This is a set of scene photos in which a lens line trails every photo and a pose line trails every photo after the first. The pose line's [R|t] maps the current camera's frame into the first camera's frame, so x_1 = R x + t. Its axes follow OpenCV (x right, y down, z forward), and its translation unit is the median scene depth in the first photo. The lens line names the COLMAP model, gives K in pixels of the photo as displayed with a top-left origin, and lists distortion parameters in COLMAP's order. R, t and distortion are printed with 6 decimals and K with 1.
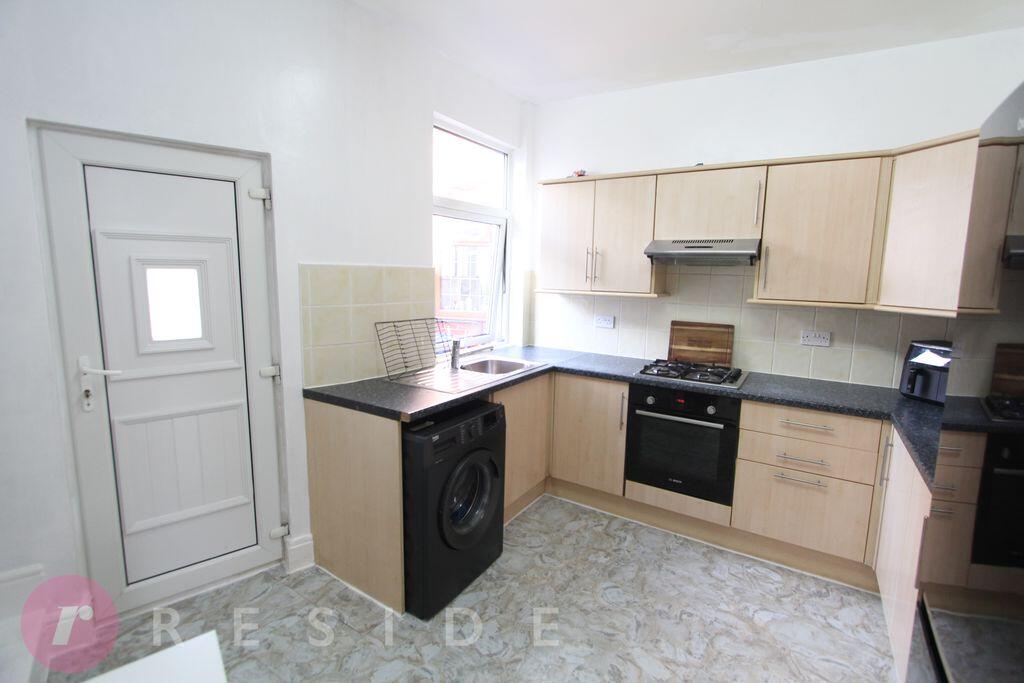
lens RADIAL K [[475.9, 0, 525.8], [0, 475.9, 336.3], [0, 0, 1]] dist [0.000028, -0.000456]
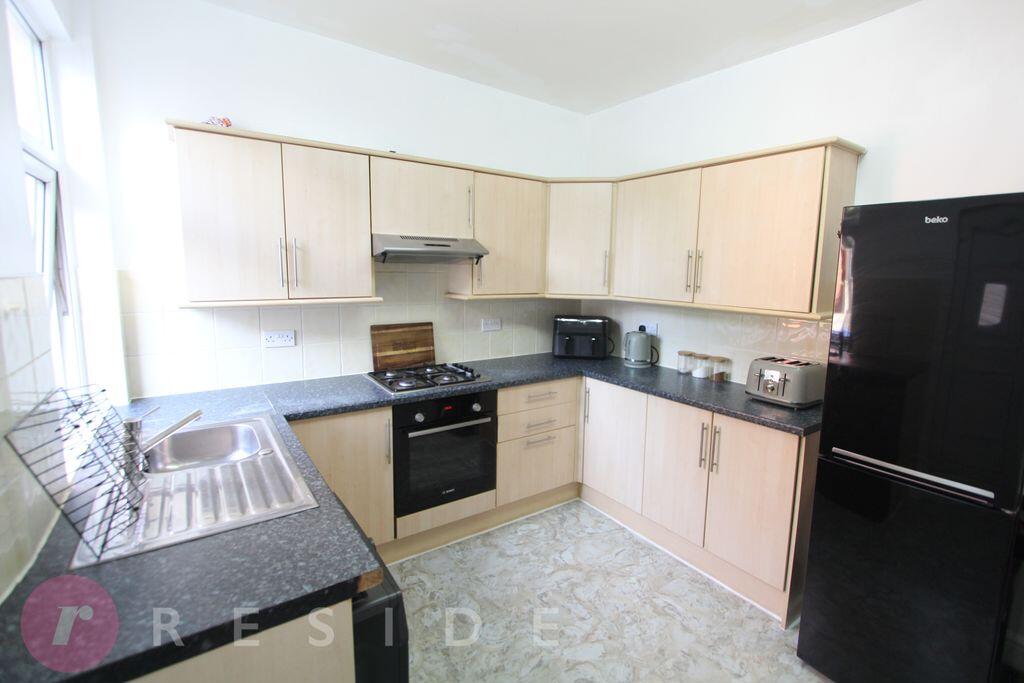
lens RADIAL K [[475.9, 0, 525.8], [0, 475.9, 336.3], [0, 0, 1]] dist [0.000028, -0.000456]
pose [[0.391354, -0.149351, 0.908040, -0.455241], [0.118811, 0.986684, 0.111079, -0.092227], [-0.912538, 0.064414, 0.403887, 0.464263]]
